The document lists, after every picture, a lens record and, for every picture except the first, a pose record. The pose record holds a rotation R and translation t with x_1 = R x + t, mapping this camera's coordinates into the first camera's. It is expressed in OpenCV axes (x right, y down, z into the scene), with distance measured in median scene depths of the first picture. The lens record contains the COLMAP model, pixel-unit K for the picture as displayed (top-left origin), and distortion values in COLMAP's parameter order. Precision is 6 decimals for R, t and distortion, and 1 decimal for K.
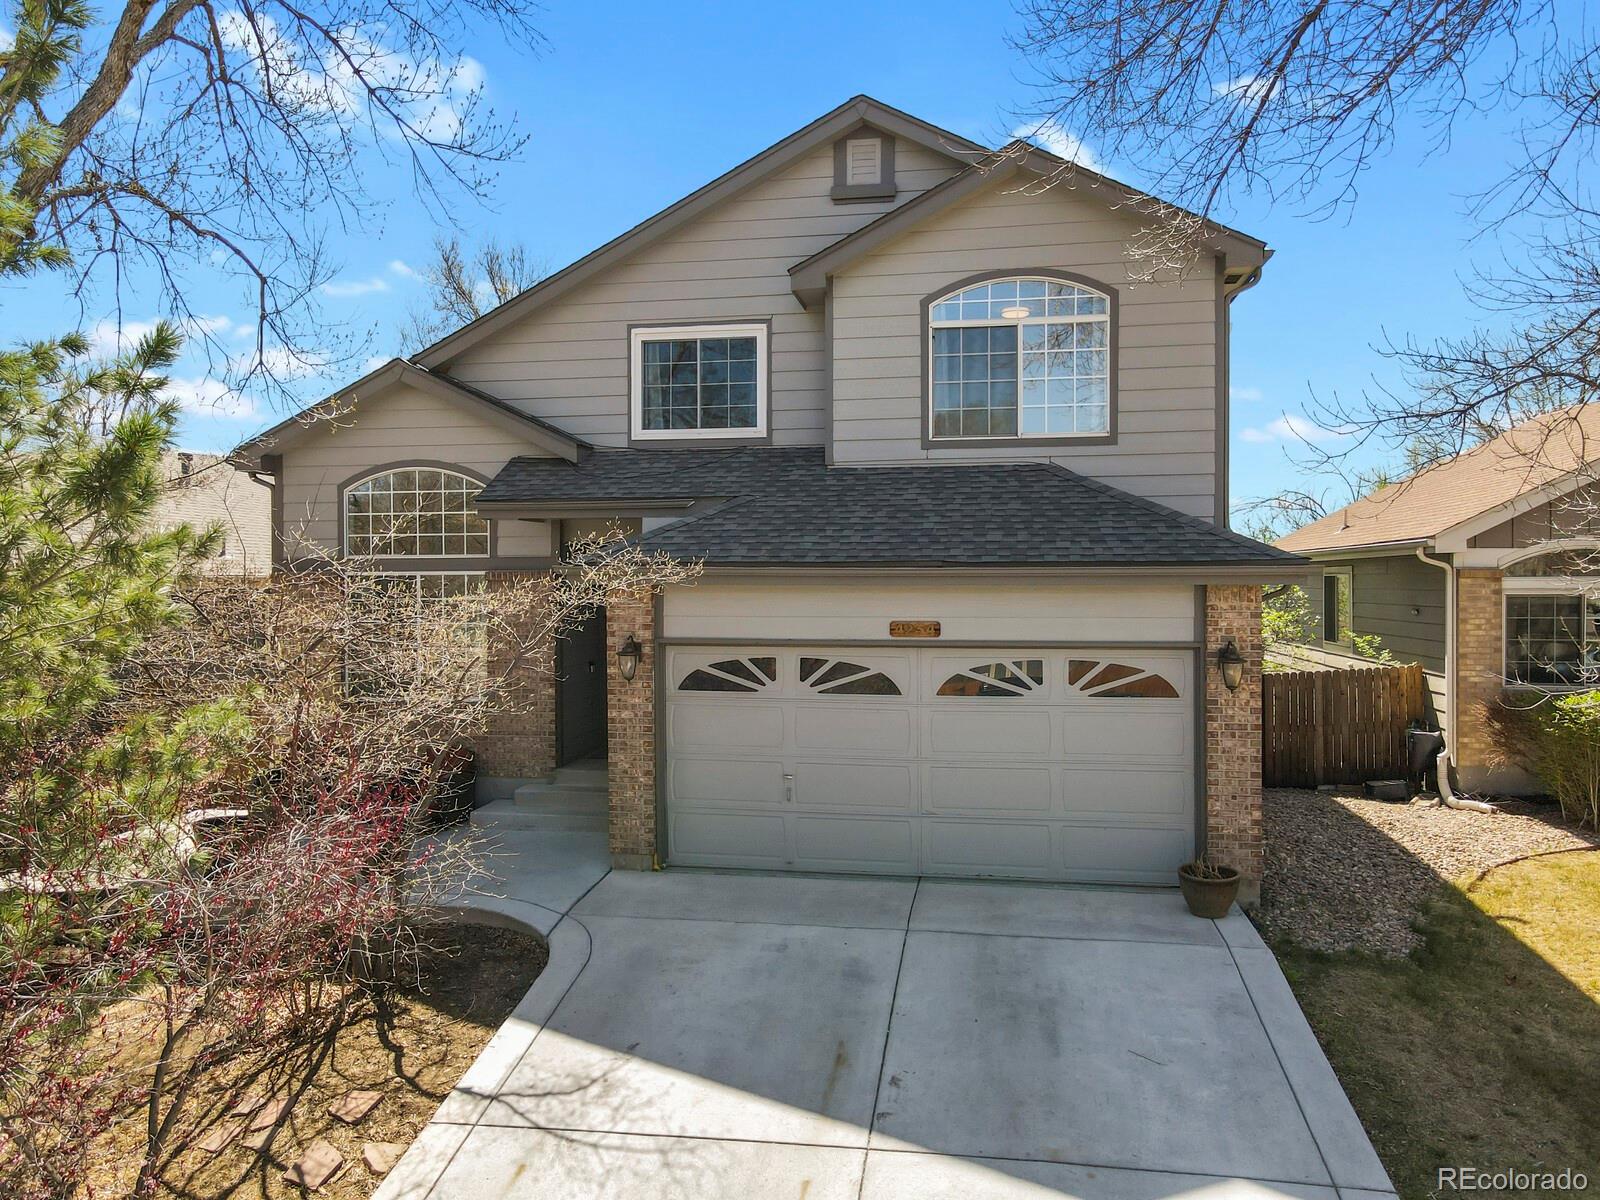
lens RADIAL K [[1166.0, 0, 794.0], [0, 1166.0, 595.3], [0, 0, 1]] dist [0.011965, 0.057543]
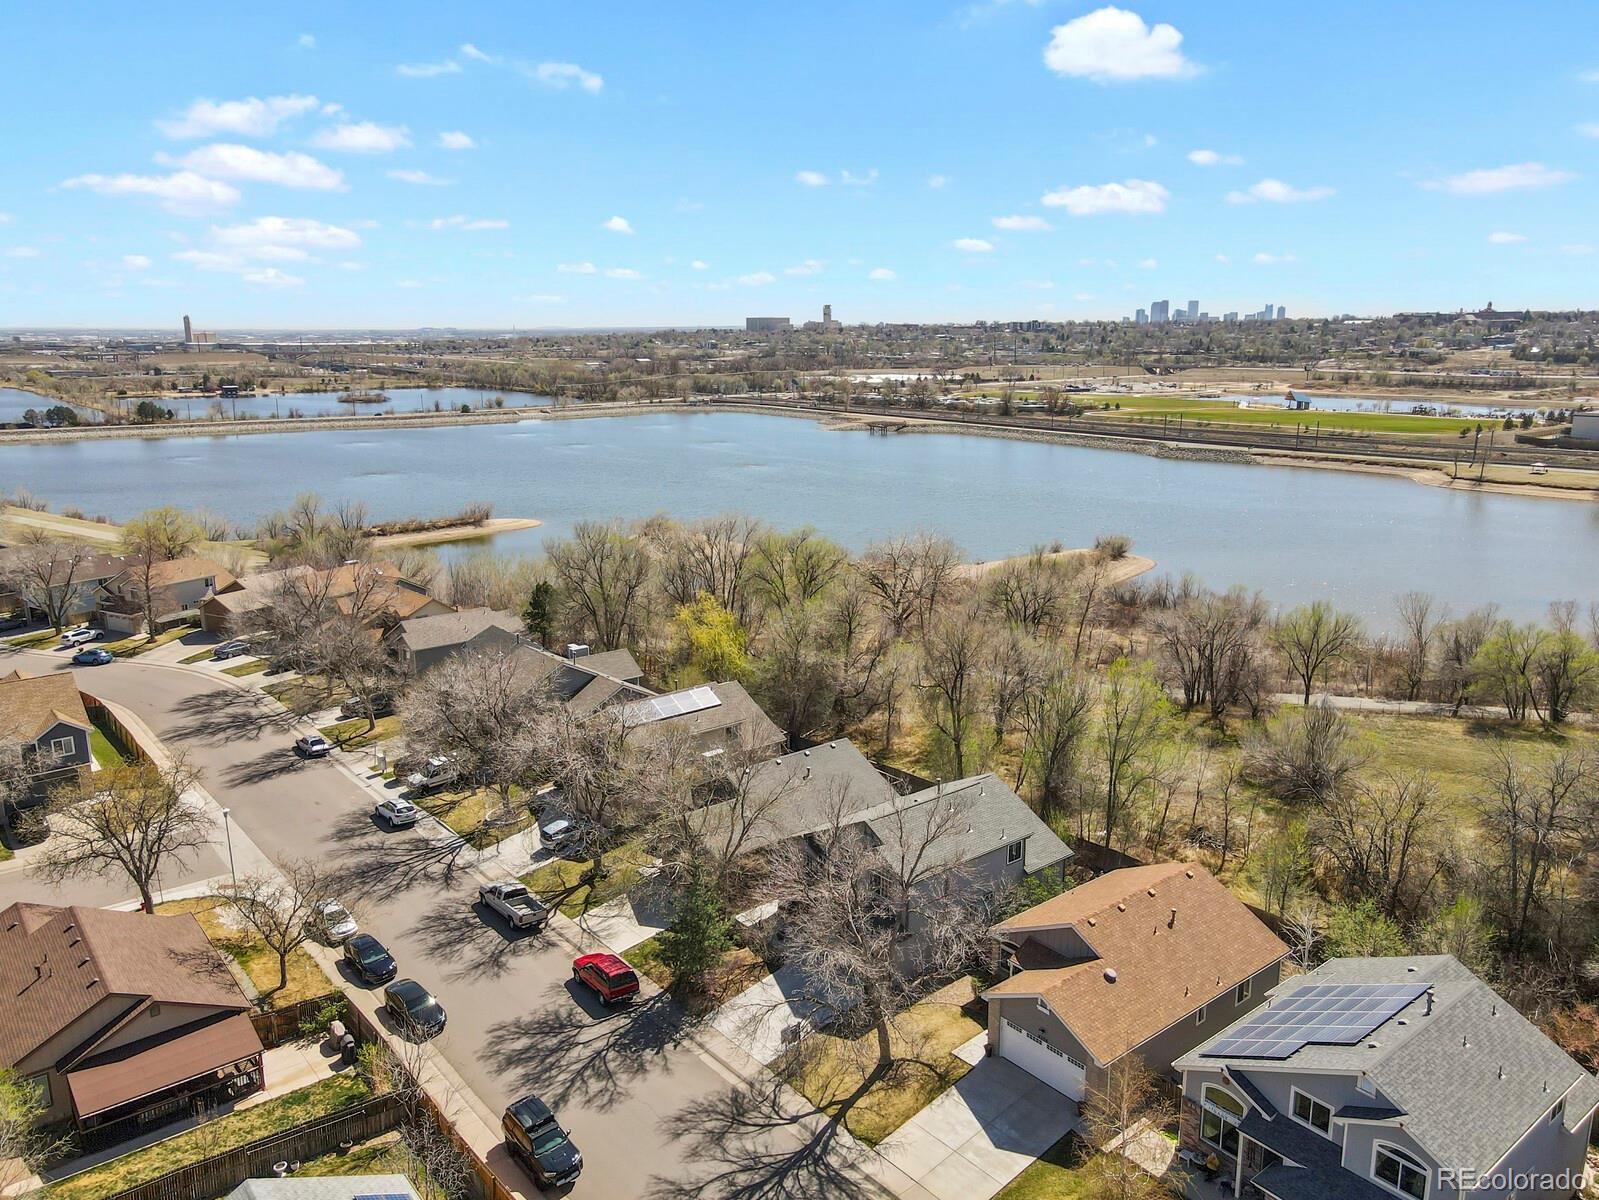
lens RADIAL K [[1165.3, 0, 793.5], [0, 1165.3, 595.3], [0, 0, 1]] dist [0.011965, 0.057543]
pose [[0.753394, 0.147231, -0.640875, 3.947736], [-0.006266, 0.976175, 0.216895, -3.338438], [0.657539, -0.159391, 0.736367, -3.739788]]
